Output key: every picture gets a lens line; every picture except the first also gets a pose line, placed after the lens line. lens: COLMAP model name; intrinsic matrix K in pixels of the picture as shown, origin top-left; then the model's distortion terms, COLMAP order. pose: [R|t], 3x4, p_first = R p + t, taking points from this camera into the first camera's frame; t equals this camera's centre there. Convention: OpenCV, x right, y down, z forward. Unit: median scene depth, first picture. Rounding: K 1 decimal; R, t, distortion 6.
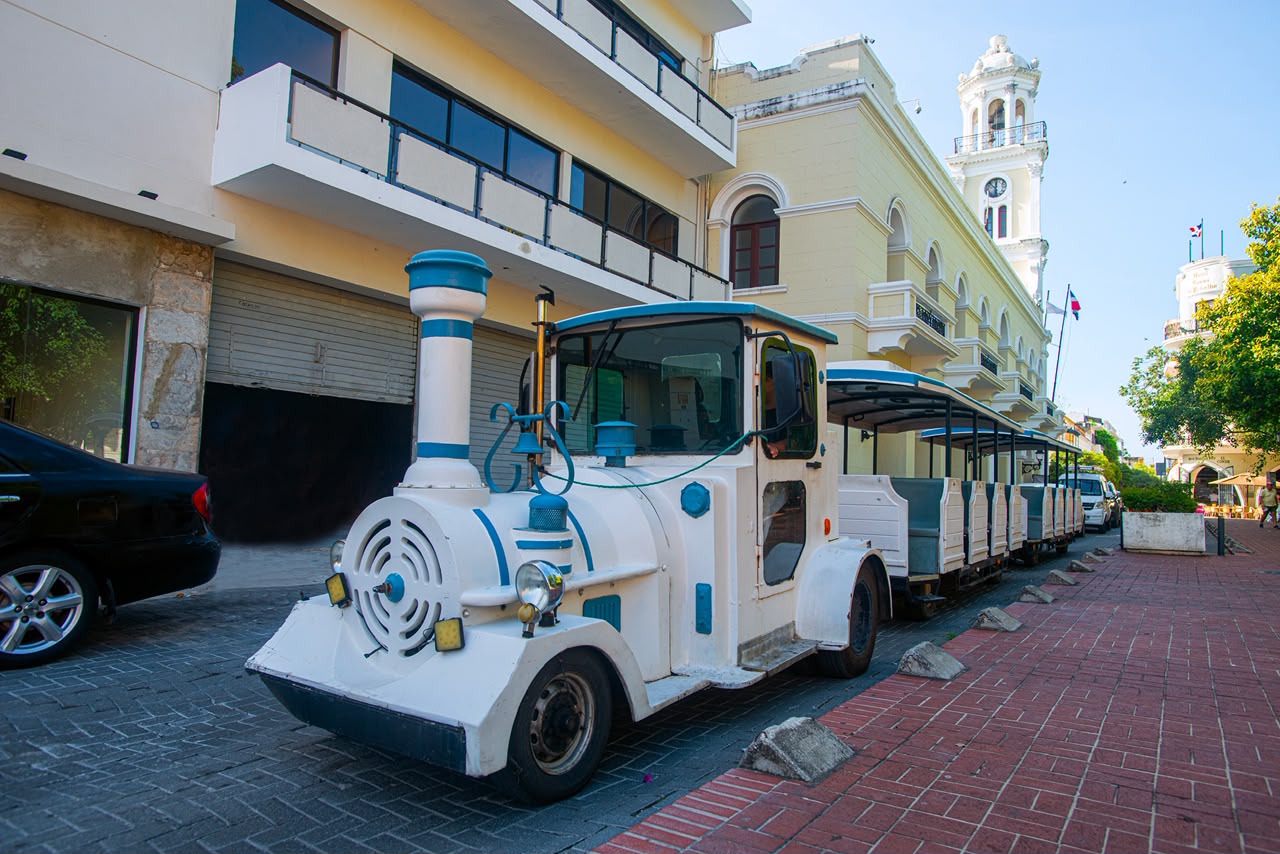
lens RADIAL K [[810.2, 0, 674.0], [0, 810.2, 433.7], [0, 0, 1]] dist [-0.006234, 0.000427]
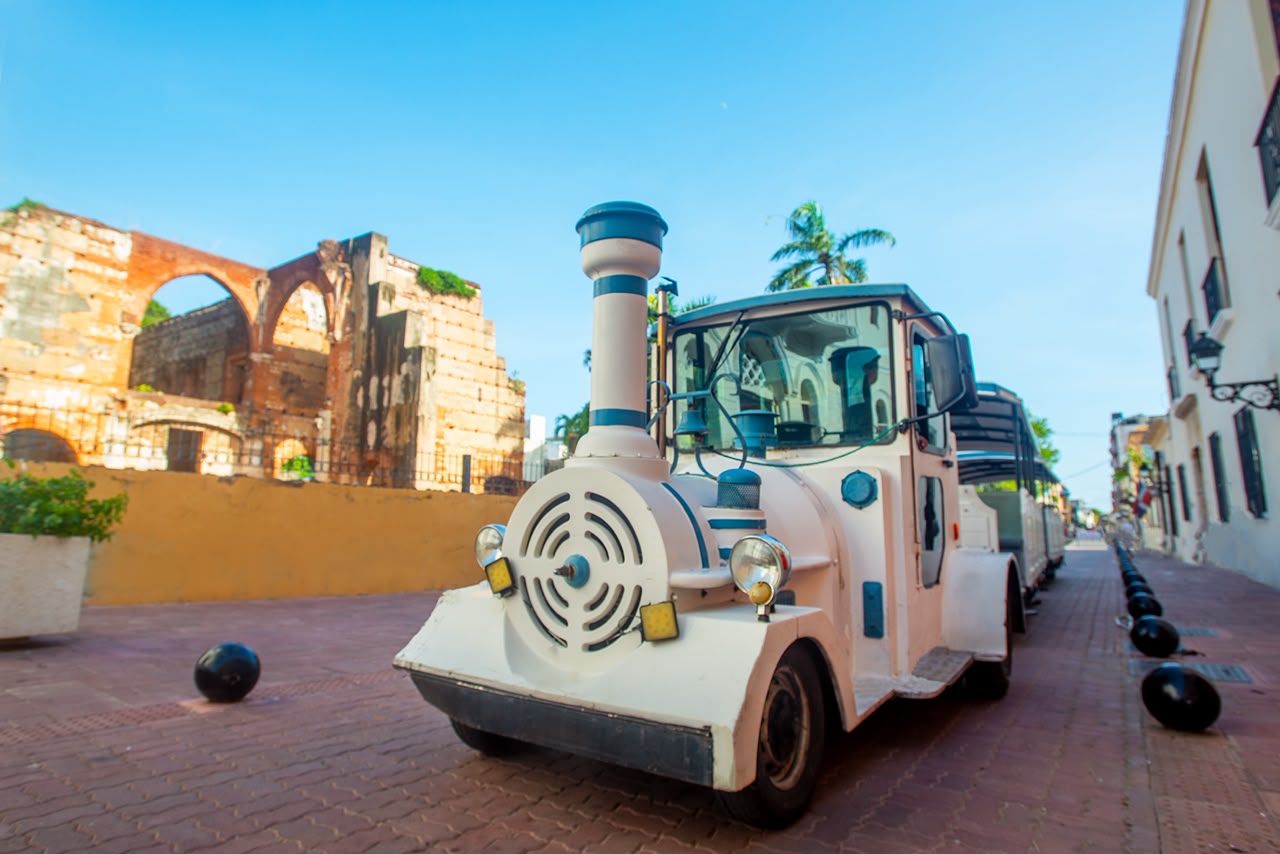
lens RADIAL K [[742.7, 0, 614.4], [0, 742.7, 404.8], [0, 0, 1]] dist [-0.044345, -0.000540]
pose [[0.999684, 0.001667, -0.025077, -0.273947], [-0.004553, 0.993299, -0.115481, 0.100538], [0.024717, 0.115559, 0.992993, 0.179799]]
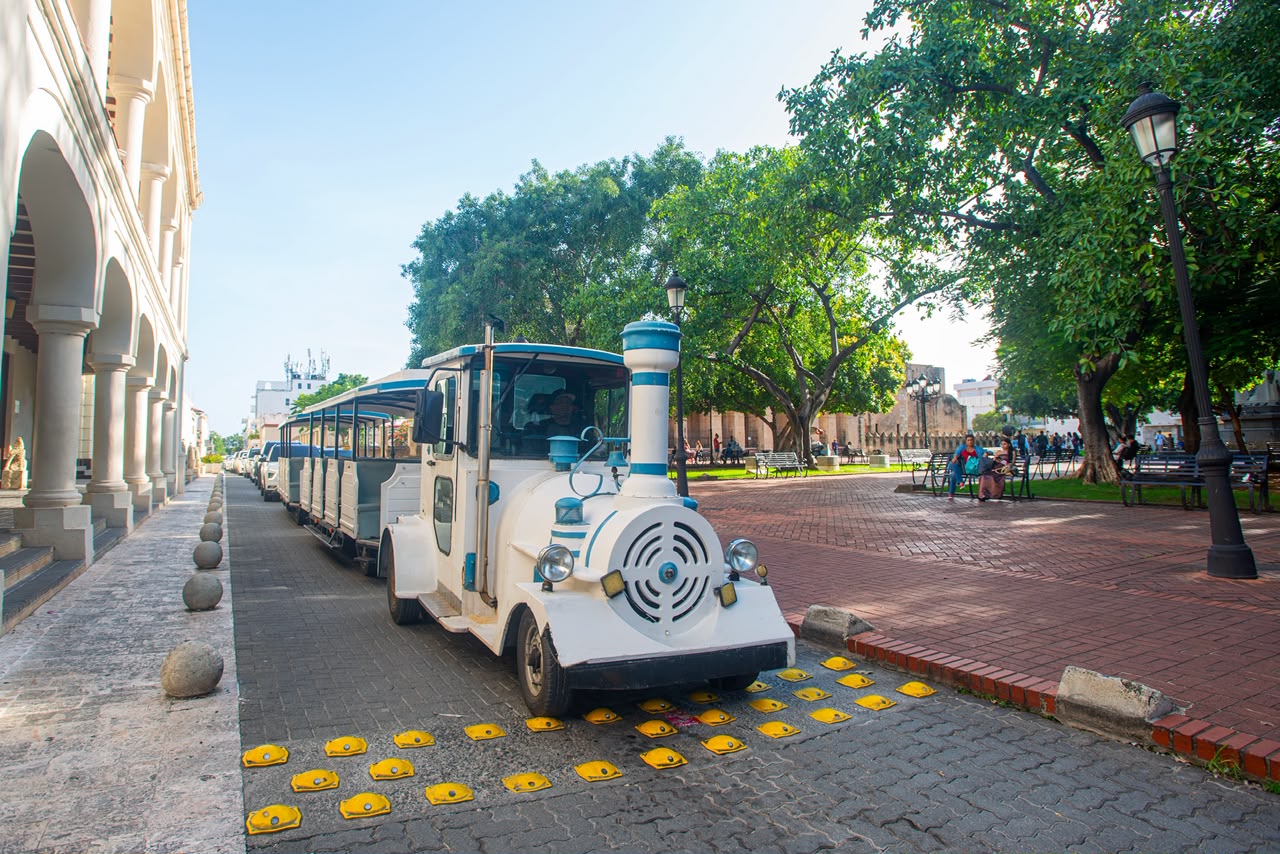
lens RADIAL K [[690.4, 0, 643.7], [0, 690.4, 418.0], [0, 0, 1]] dist [-0.028411, -0.004770]
pose [[0.498525, 0.044320, 0.865742, -1.327279], [-0.056129, 0.998247, -0.018782, -0.043003], [-0.865056, -0.039230, 0.500139, 0.448640]]
